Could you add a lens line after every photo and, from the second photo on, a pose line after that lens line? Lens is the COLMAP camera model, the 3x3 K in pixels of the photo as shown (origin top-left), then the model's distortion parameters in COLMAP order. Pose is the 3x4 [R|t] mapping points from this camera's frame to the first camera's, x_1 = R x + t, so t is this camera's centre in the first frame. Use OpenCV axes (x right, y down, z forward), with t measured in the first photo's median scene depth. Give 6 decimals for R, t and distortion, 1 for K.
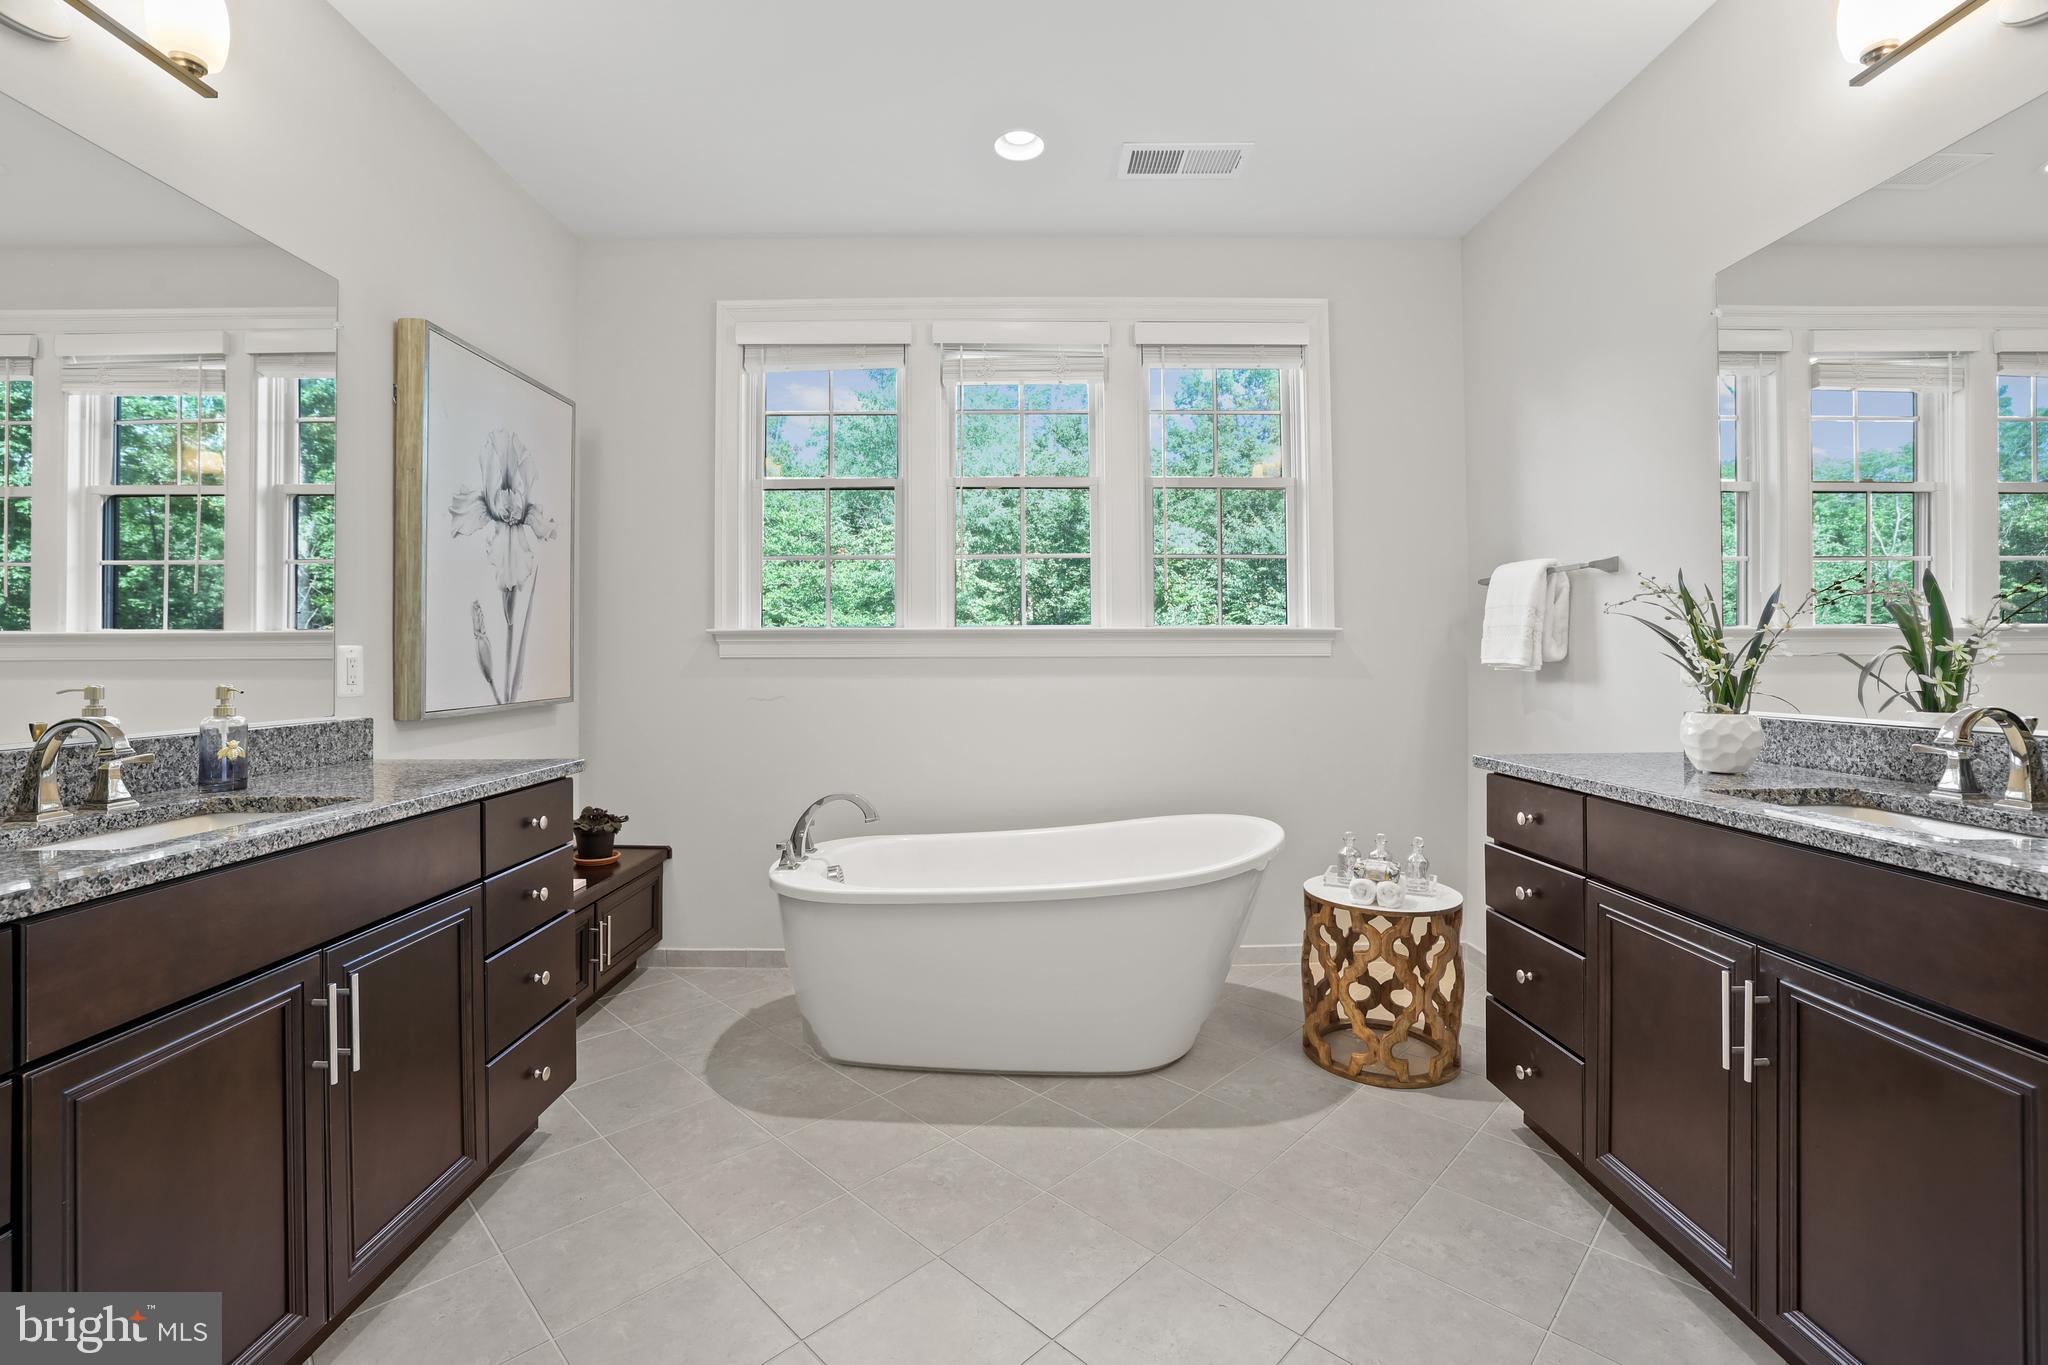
lens RADIAL K [[889.2, 0, 978.5], [0, 889.2, 658.6], [0, 0, 1]] dist [-0.049216, 0.023790]
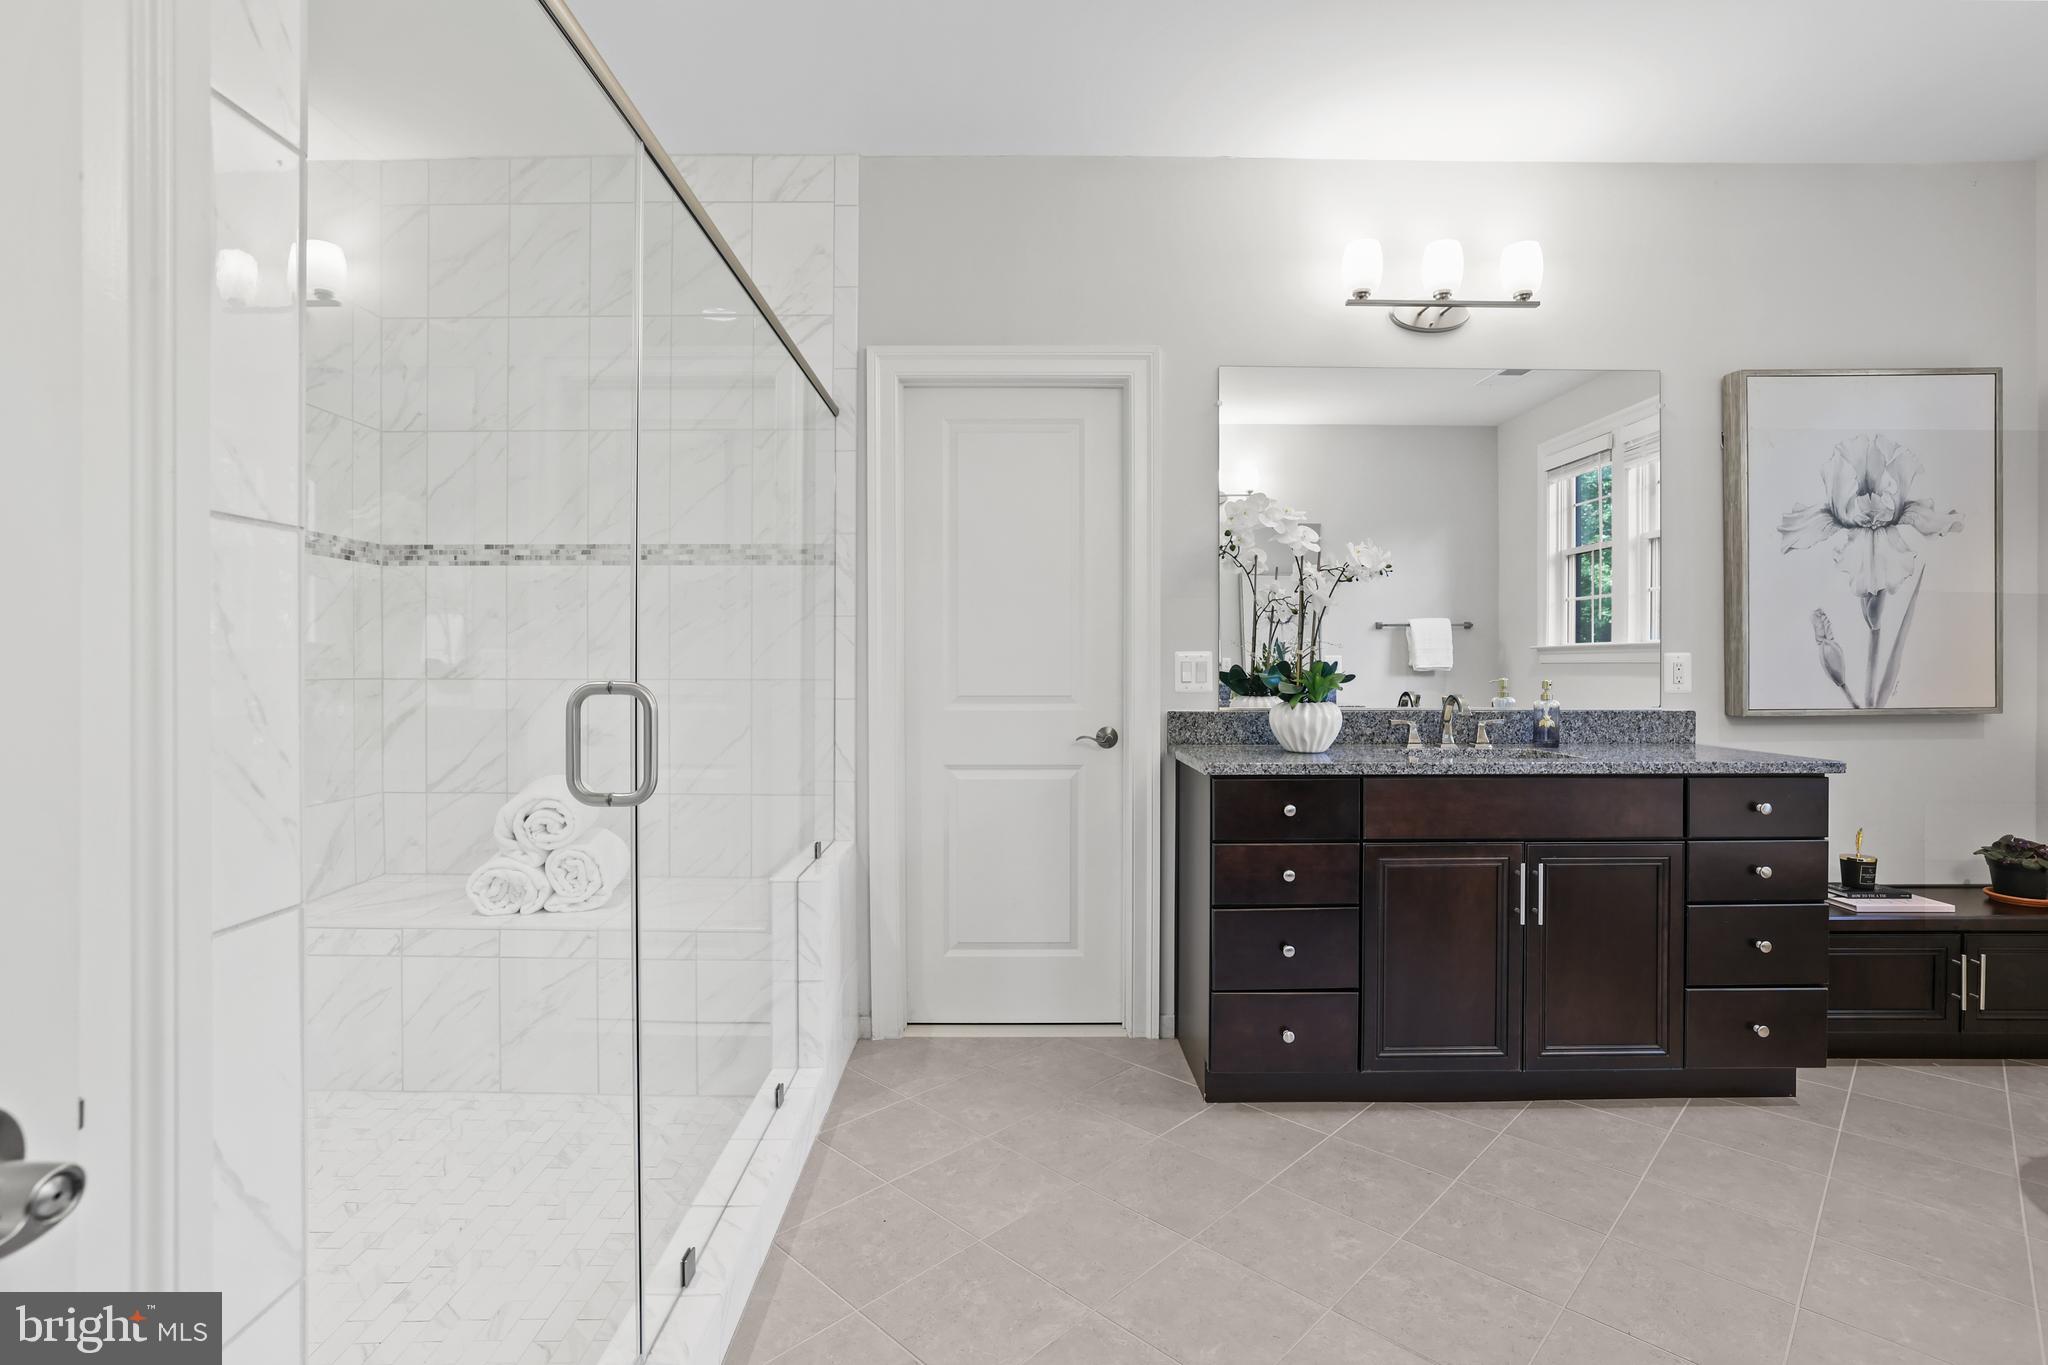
lens RADIAL K [[947.8, 0, 1029.1], [0, 947.8, 660.4], [0, 0, 1]] dist [-0.013333, 0.000284]
pose [[0.030452, -0.000191, -0.999536, 0.614636], [-0.000517, 1.000000, -0.000207, -0.003043], [0.999536, 0.000523, 0.030452, 0.014245]]
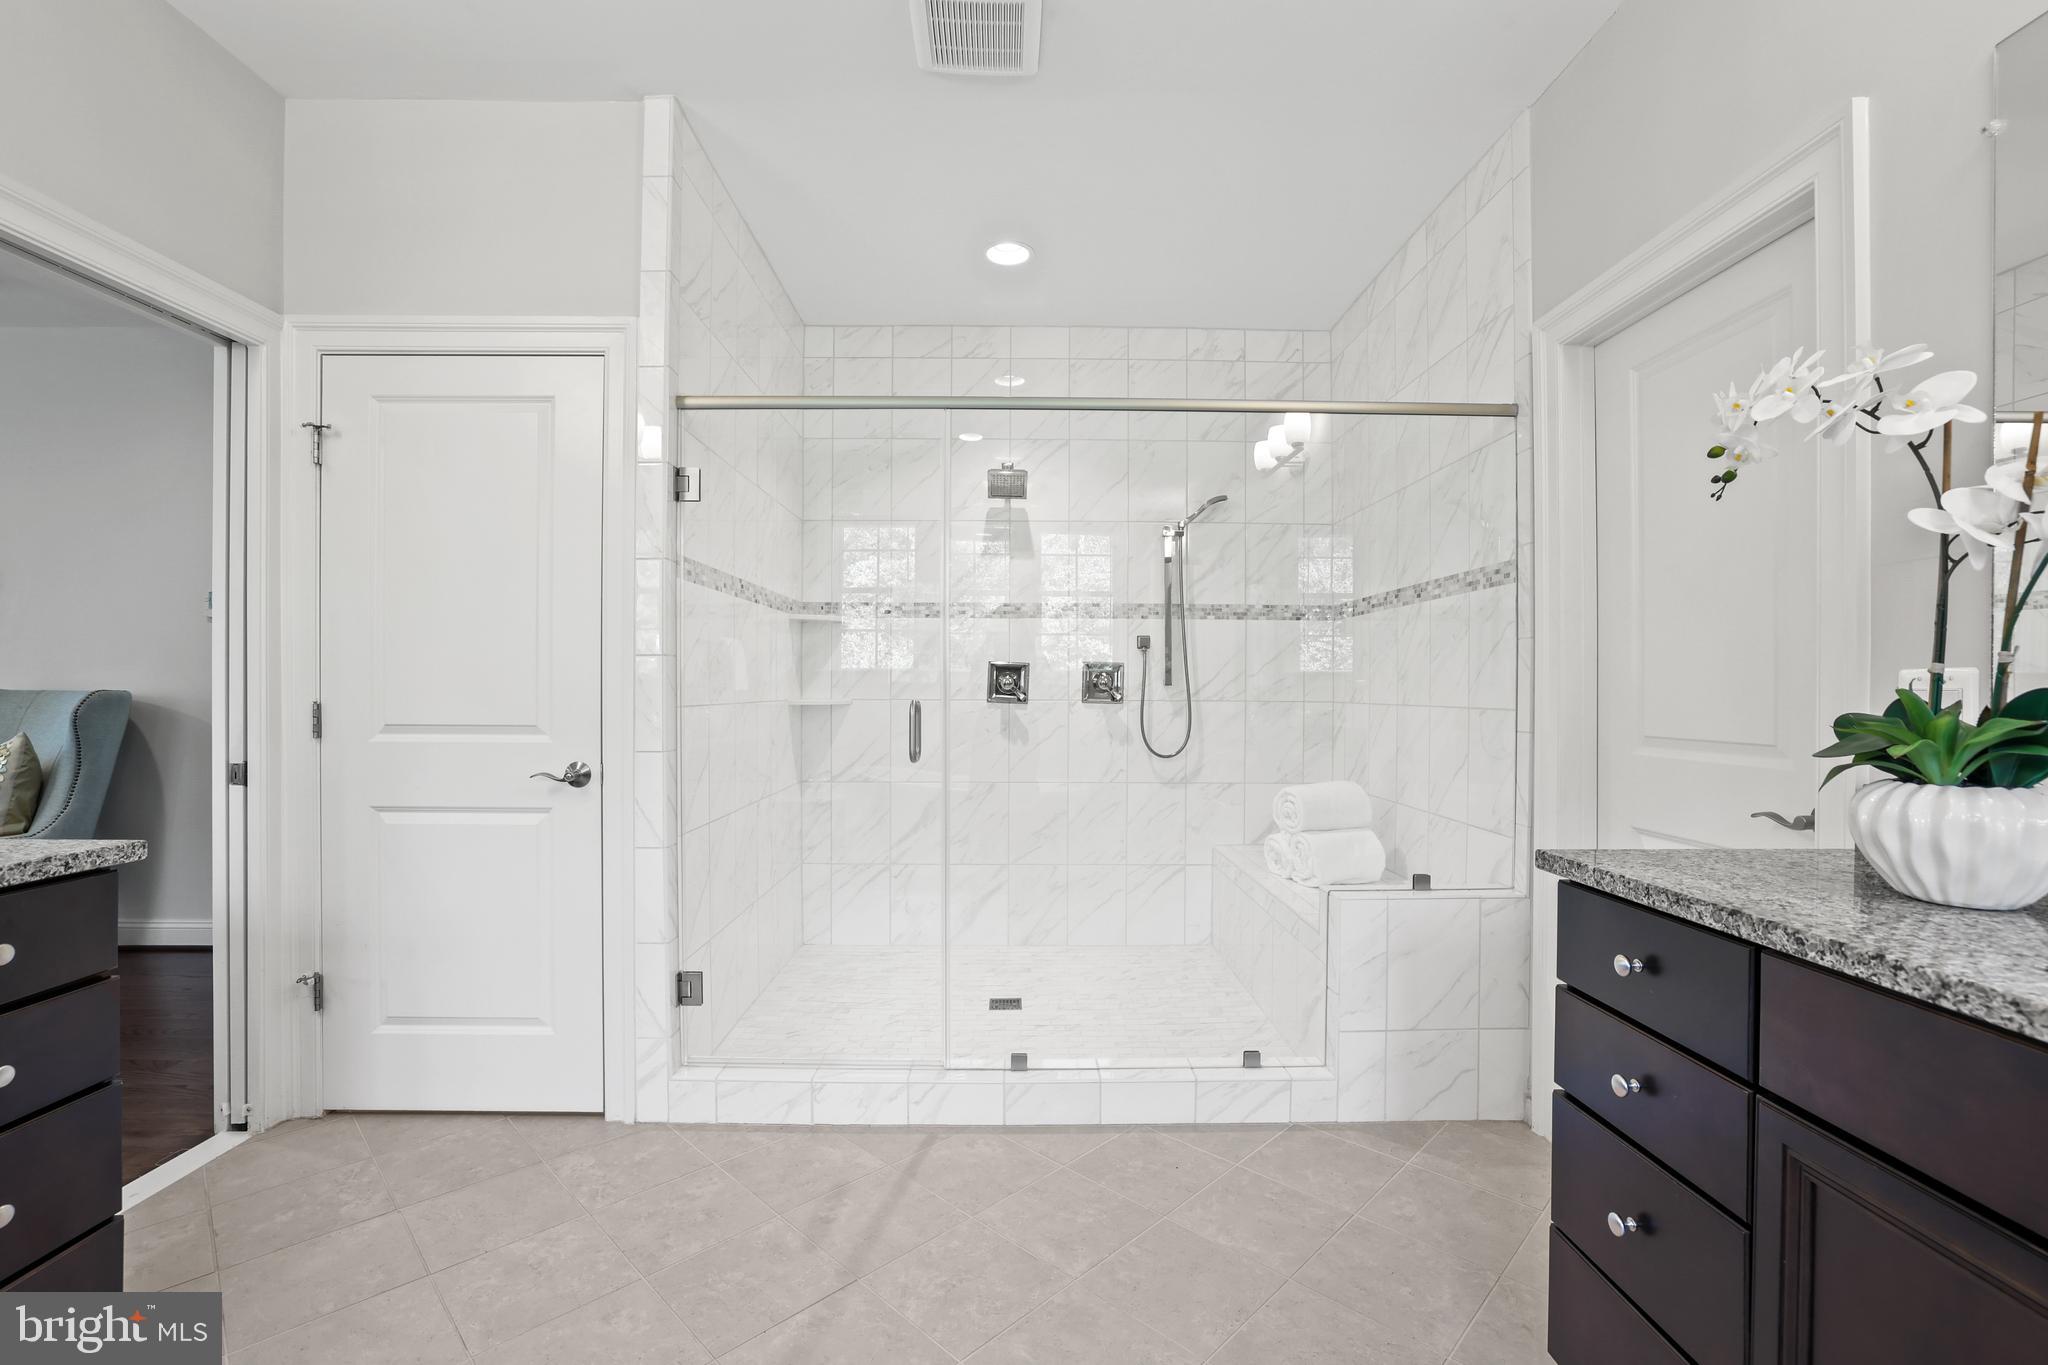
lens RADIAL K [[888.8, 0, 1024.0], [0, 888.8, 682.5], [0, 0, 1]] dist [-0.000899, 0.000071]
pose [[-0.998905, 0.004997, -0.046526, -0.073760], [0.005371, 0.999954, -0.007910, -0.005306], [0.046484, -0.008151, -0.998886, 0.896609]]
